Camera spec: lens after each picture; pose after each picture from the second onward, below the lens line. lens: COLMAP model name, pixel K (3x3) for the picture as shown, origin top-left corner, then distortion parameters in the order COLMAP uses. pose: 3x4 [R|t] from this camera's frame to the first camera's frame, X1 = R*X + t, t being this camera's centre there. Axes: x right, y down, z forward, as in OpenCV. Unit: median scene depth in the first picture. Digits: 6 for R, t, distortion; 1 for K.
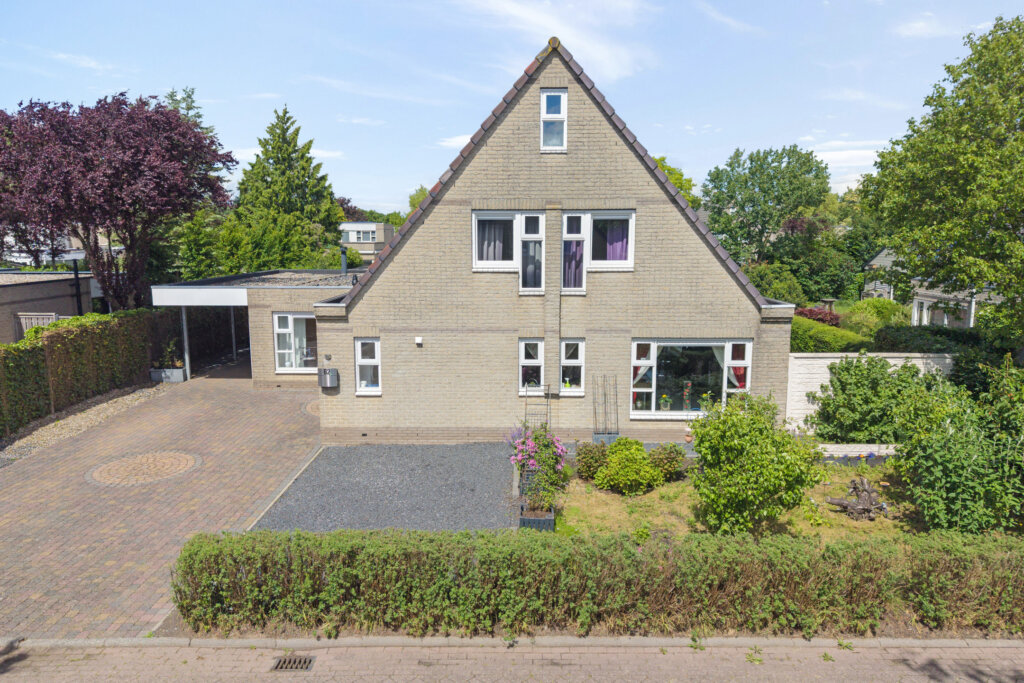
lens RADIAL K [[688.8, 0, 523.4], [0, 688.8, 346.2], [0, 0, 1]] dist [0.002355, -0.005997]
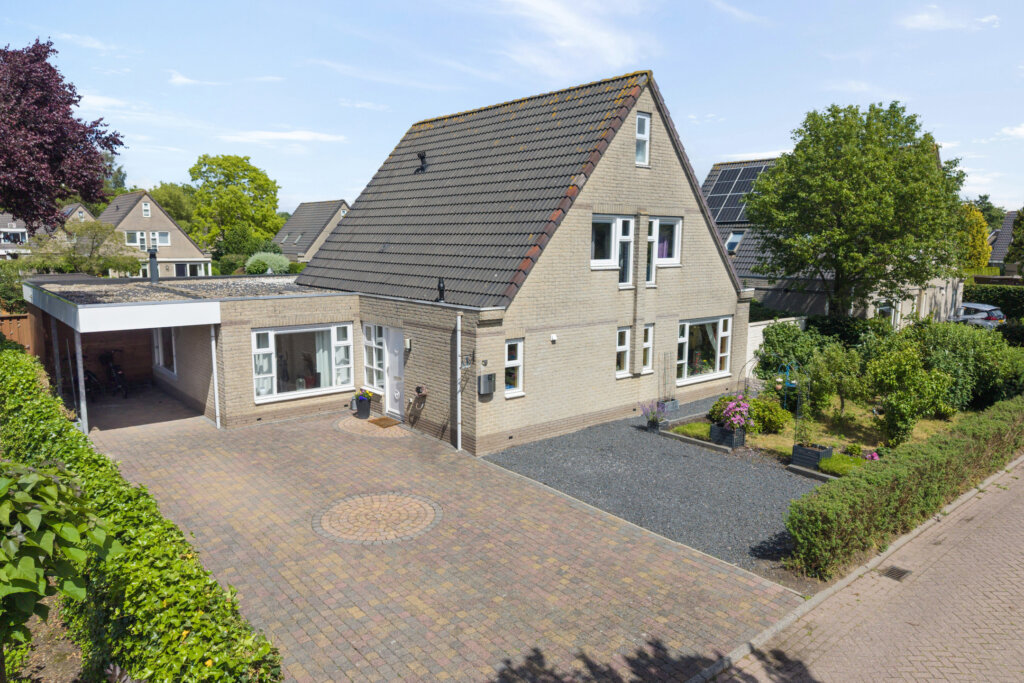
lens RADIAL K [[688.6, 0, 512.0], [0, 688.6, 341.5], [0, 0, 1]] dist [0.005314, -0.000519]
pose [[0.763850, -0.089607, 0.639143, -0.868045], [0.096443, 0.995043, 0.024242, -0.033257], [-0.638147, 0.043123, 0.768706, 0.240233]]
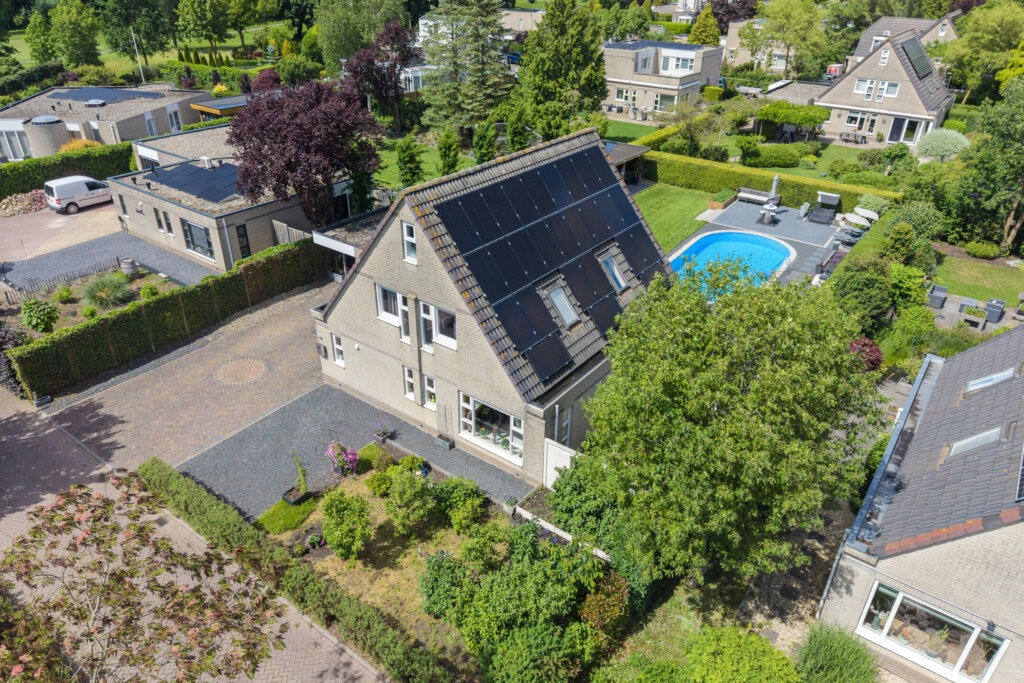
lens RADIAL K [[688.6, 0, 512.0], [0, 688.6, 341.5], [0, 0, 1]] dist [0.005314, -0.000519]
pose [[0.804848, 0.302531, -0.510583, 0.972019], [-0.108617, 0.920875, 0.374422, -0.668788], [0.583457, -0.245894, 0.774024, -0.045324]]
